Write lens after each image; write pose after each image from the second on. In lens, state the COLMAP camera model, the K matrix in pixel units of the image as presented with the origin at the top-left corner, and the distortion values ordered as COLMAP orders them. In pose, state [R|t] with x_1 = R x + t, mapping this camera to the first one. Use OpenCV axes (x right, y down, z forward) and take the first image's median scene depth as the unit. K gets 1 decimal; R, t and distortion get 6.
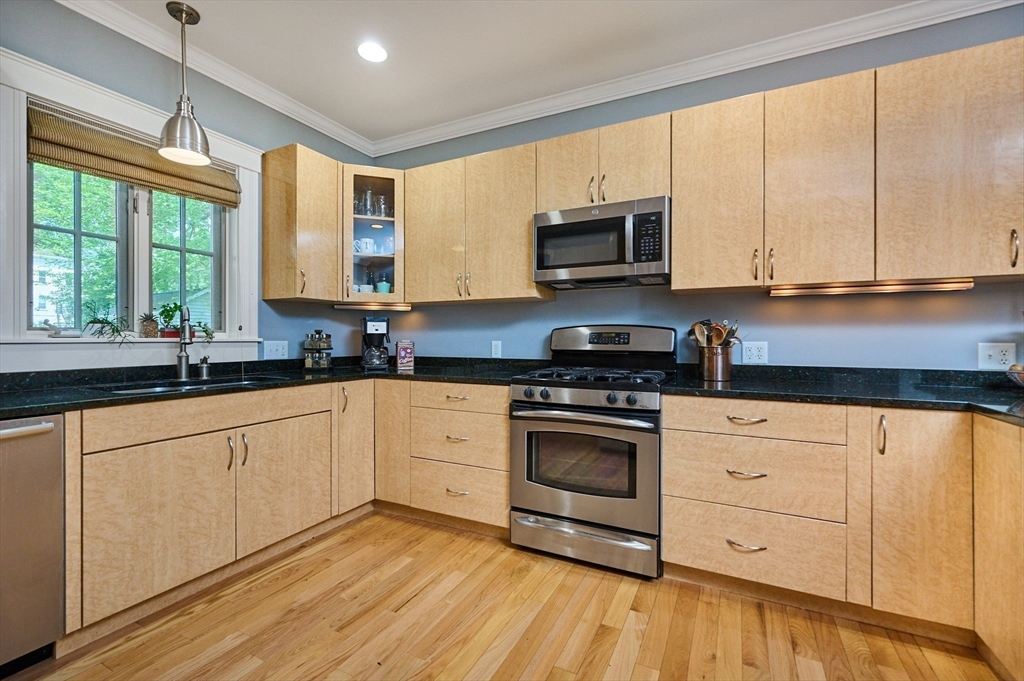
lens RADIAL K [[444.5, 0, 519.4], [0, 444.5, 339.4], [0, 0, 1]] dist [0.000315, -0.000449]
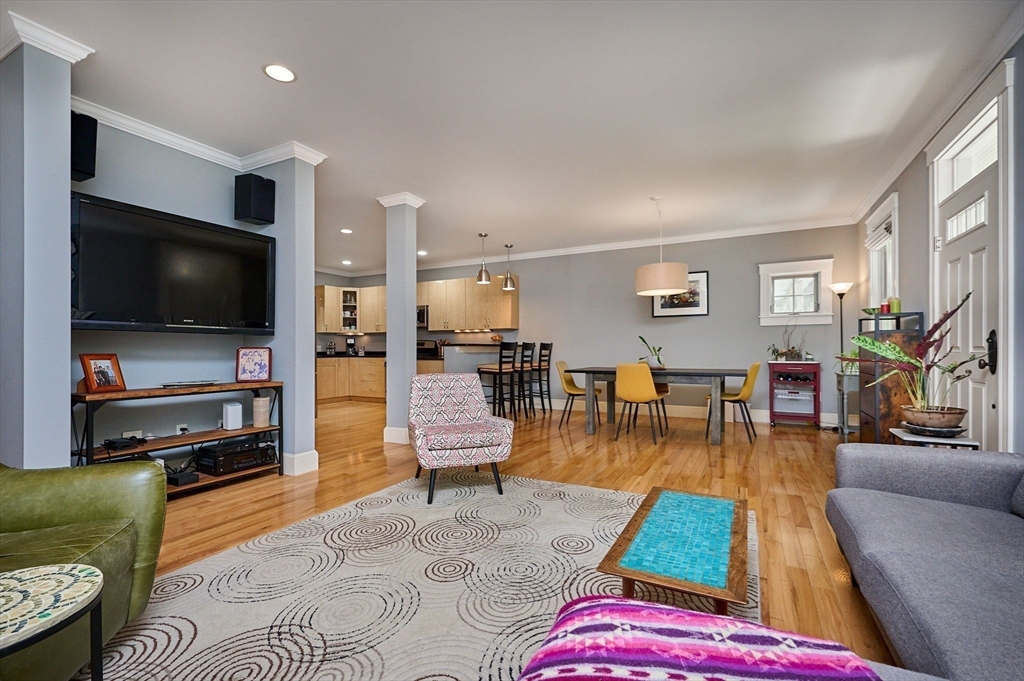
lens RADIAL K [[444.5, 0, 506.9], [0, 444.5, 347.6], [0, 0, 1]] dist [0.000315, -0.000449]
pose [[0.999141, -0.007875, -0.040684, 1.103613], [0.007851, 0.999969, -0.000756, 0.034246], [0.040689, 0.000436, 0.999172, -2.528160]]
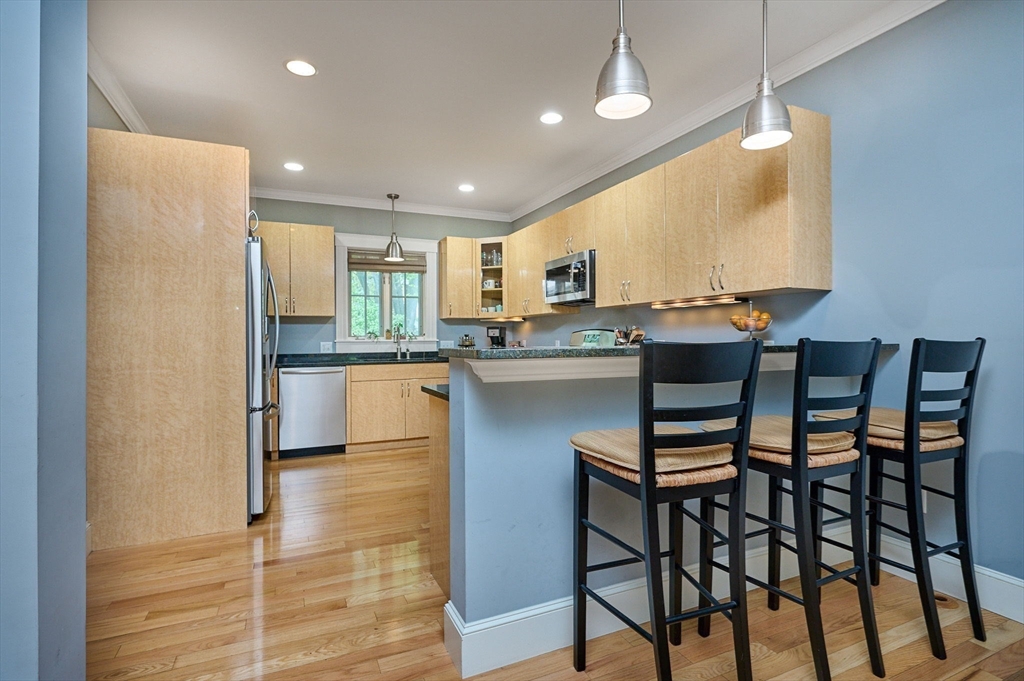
lens RADIAL K [[504.2, 0, 519.4], [0, 504.2, 339.6], [0, 0, 1]] dist [0.009661, -0.000736]
pose [[0.786577, -0.005900, -0.617465, 1.208422], [0.008820, 0.999960, 0.001681, -0.003269], [0.617430, -0.006768, 0.786597, -0.568881]]
